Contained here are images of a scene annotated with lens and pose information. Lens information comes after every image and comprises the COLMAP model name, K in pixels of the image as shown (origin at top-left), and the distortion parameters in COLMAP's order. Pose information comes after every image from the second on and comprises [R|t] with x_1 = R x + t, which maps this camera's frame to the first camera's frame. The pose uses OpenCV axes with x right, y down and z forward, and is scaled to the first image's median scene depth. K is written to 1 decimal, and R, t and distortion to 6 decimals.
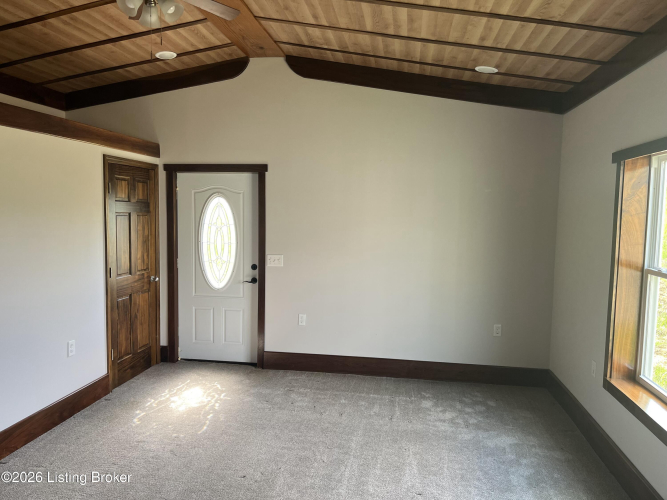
lens RADIAL K [[505.3, 0, 333.6], [0, 505.3, 246.8], [0, 0, 1]] dist [0.030584, -0.044053]
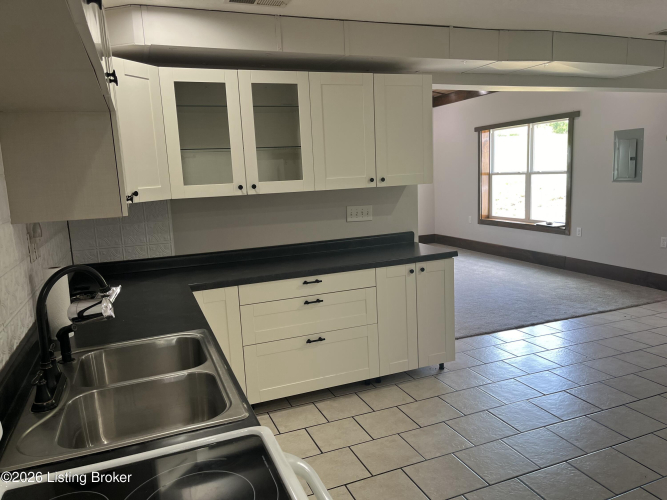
lens RADIAL K [[505.3, 0, 334.2], [0, 505.3, 249.8], [0, 0, 1]] dist [0.030584, -0.044053]
pose [[0.866535, -0.146030, 0.477277, -2.325942], [0.109392, 0.988558, 0.103854, 0.123073], [-0.486982, -0.037783, 0.872595, -1.485596]]
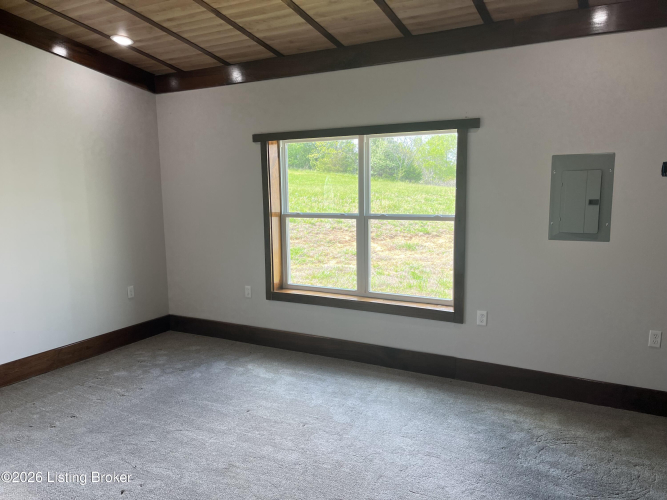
lens RADIAL K [[505.3, 0, 332.9], [0, 505.3, 255.4], [0, 0, 1]] dist [0.030584, -0.044053]
pose [[0.344001, -0.160599, 0.925133, -1.310229], [0.087876, 0.986447, 0.138567, -0.056095], [-0.934848, 0.033629, 0.353451, 0.570461]]
